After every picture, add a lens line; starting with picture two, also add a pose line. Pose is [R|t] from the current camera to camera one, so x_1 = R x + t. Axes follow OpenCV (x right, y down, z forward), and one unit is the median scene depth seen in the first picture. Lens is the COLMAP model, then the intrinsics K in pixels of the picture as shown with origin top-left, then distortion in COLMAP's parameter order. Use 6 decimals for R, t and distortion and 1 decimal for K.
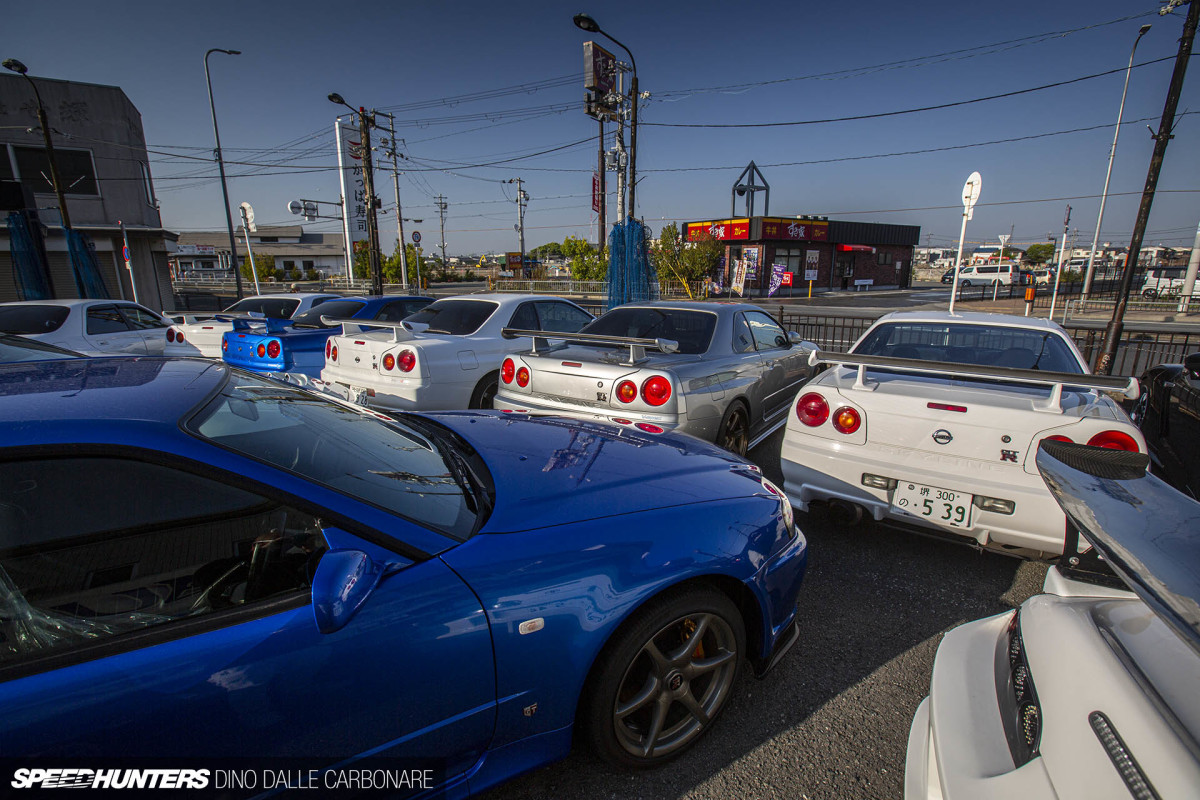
lens RADIAL K [[545.6, 0, 601.2], [0, 545.6, 394.6], [0, 0, 1]] dist [-0.066006, 0.027345]
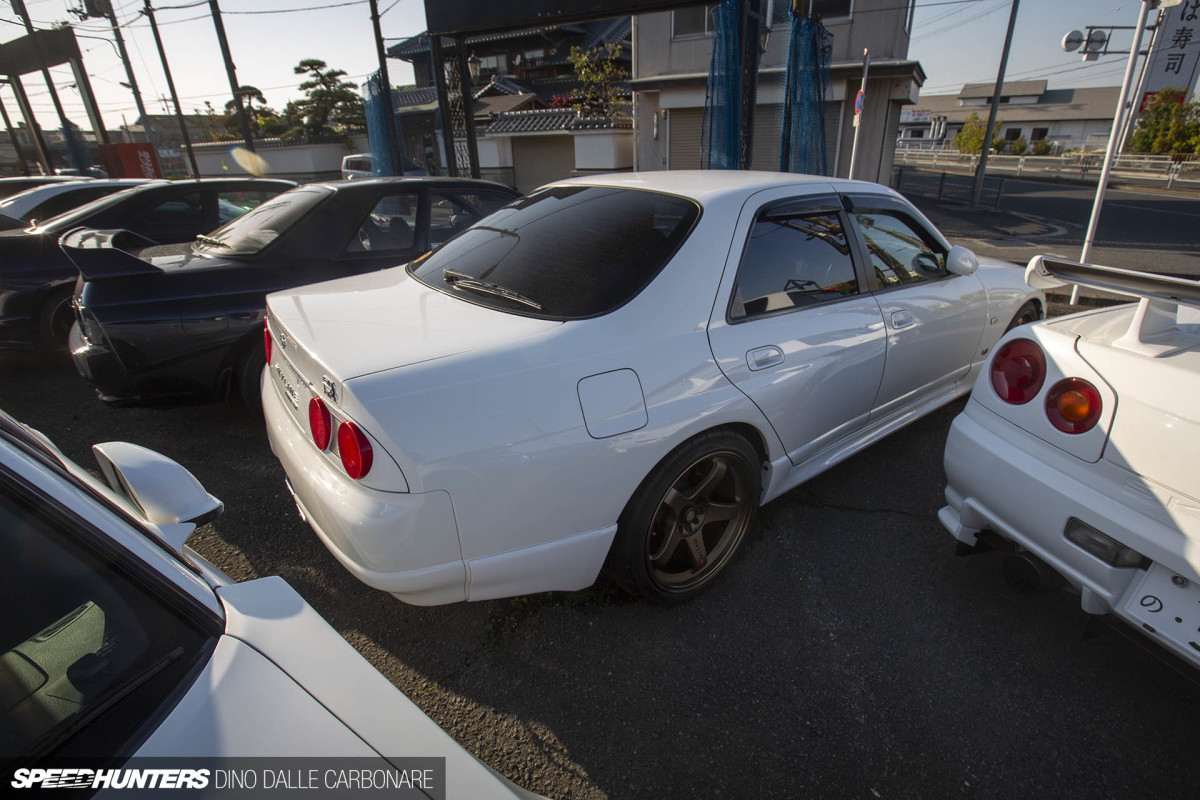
lens RADIAL K [[545.6, 0, 601.2], [0, 545.6, 394.6], [0, 0, 1]] dist [-0.066006, 0.027345]
pose [[0.452491, 0.367106, -0.812702, -0.720061], [-0.186298, 0.930143, 0.316430, -0.140370], [0.872092, 0.008223, 0.489272, 0.754799]]
